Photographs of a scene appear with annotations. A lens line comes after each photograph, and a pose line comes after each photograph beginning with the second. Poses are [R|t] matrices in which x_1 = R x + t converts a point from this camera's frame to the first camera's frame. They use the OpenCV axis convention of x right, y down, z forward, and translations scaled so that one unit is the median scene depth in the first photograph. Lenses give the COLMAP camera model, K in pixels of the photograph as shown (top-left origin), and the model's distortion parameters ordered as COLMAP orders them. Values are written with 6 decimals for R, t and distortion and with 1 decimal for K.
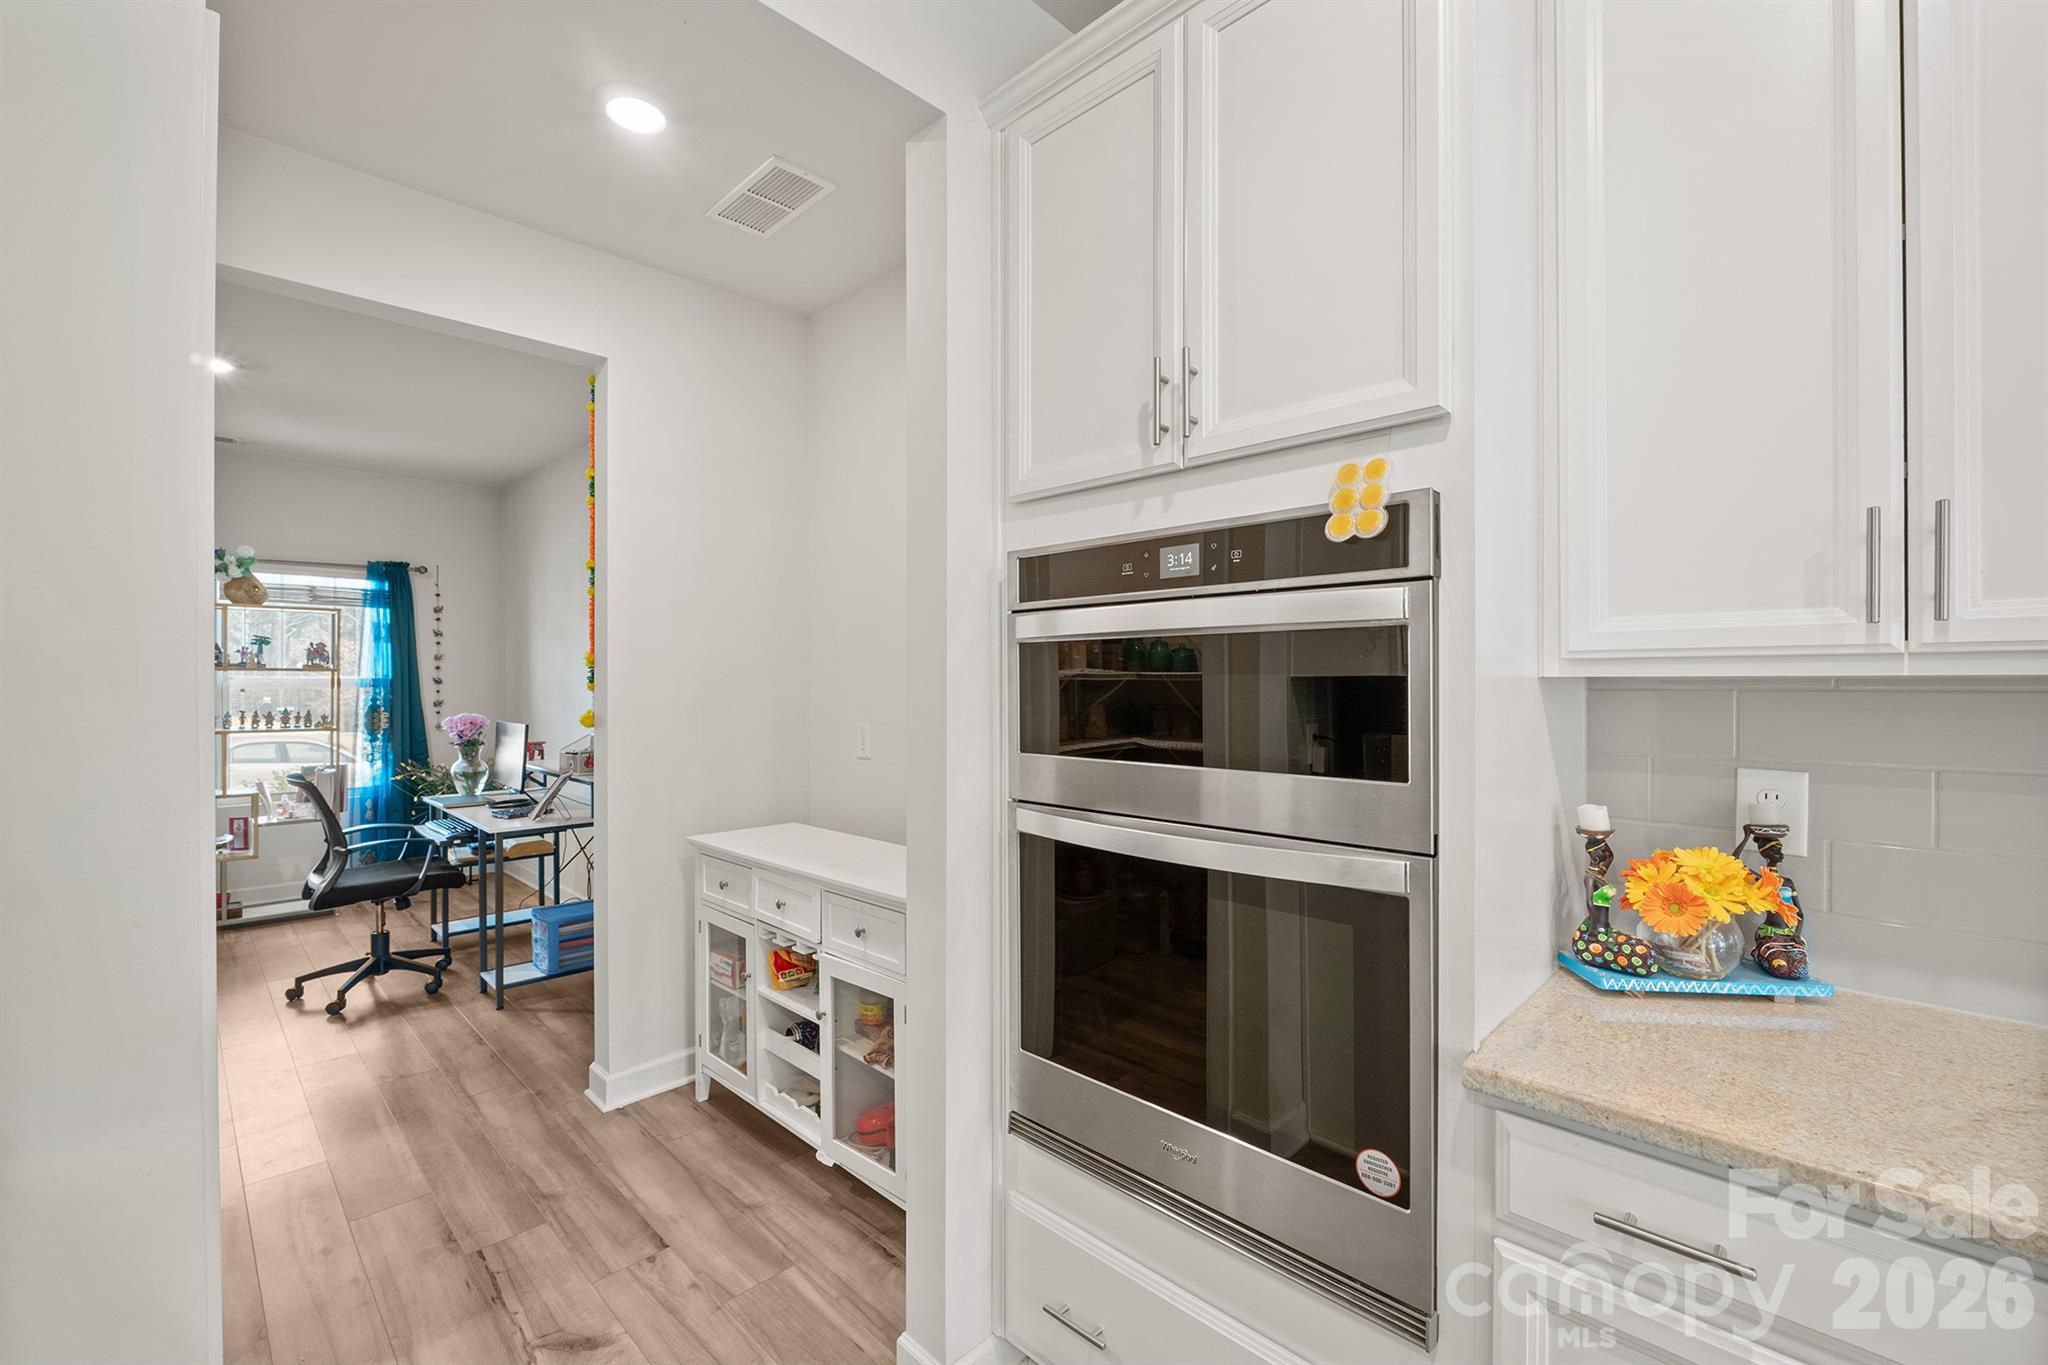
lens RADIAL K [[863.7, 0, 1031.1], [0, 863.7, 681.3], [0, 0, 1]] dist [-0.006920, -0.000905]
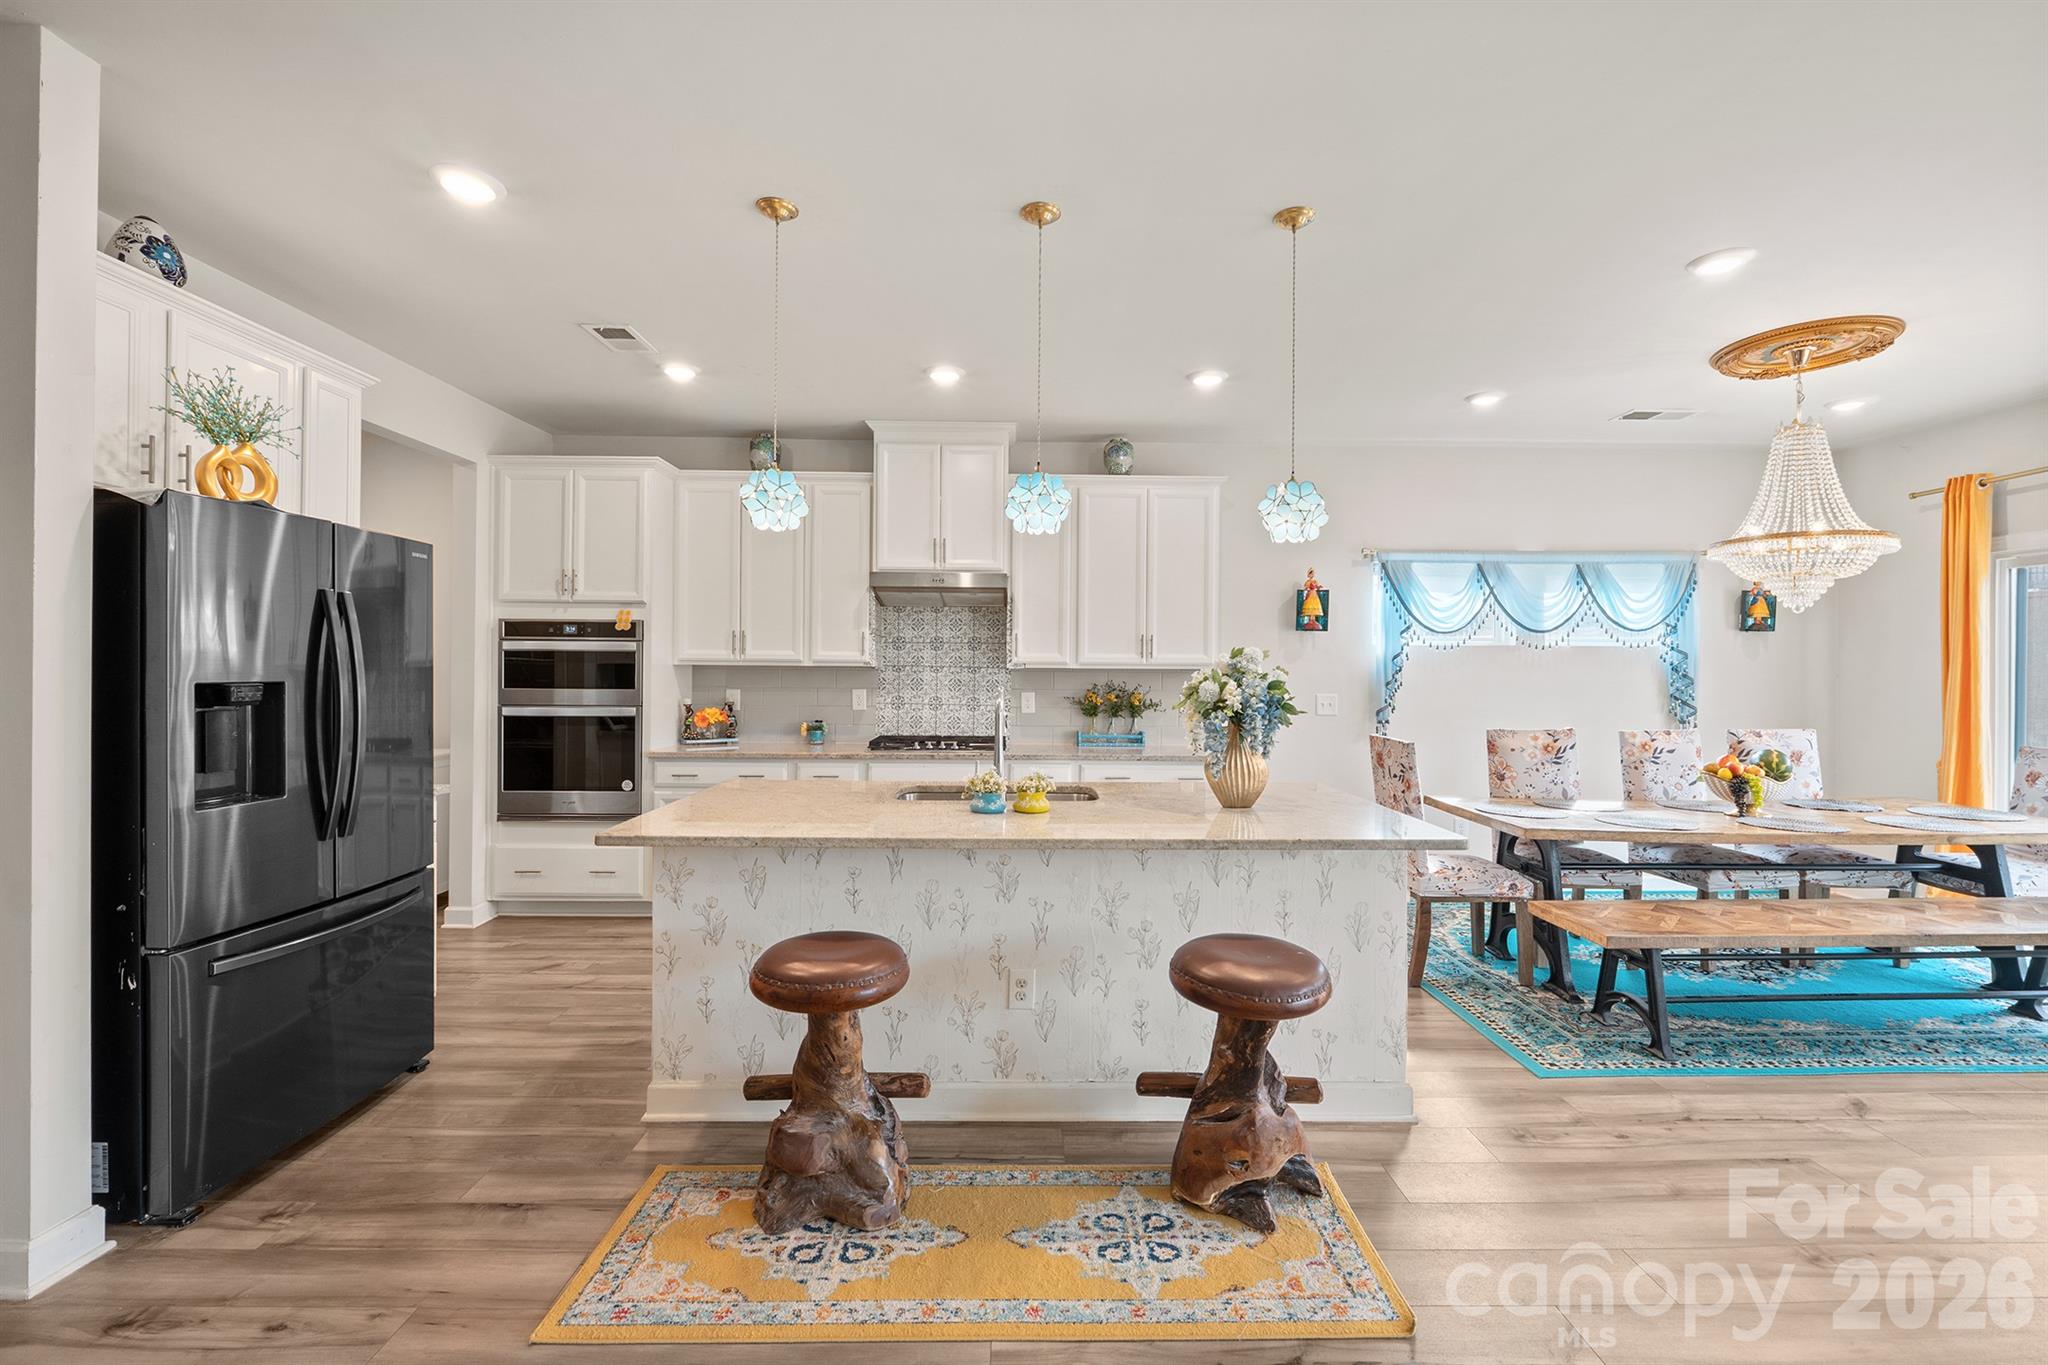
lens RADIAL K [[863.7, 0, 1030.0], [0, 863.7, 668.3], [0, 0, 1]] dist [-0.006920, -0.000905]
pose [[0.703309, 0.008638, 0.710831, -1.039989], [-0.008476, 0.999957, -0.003765, 0.013549], [-0.710833, -0.003377, 0.703352, -2.882833]]
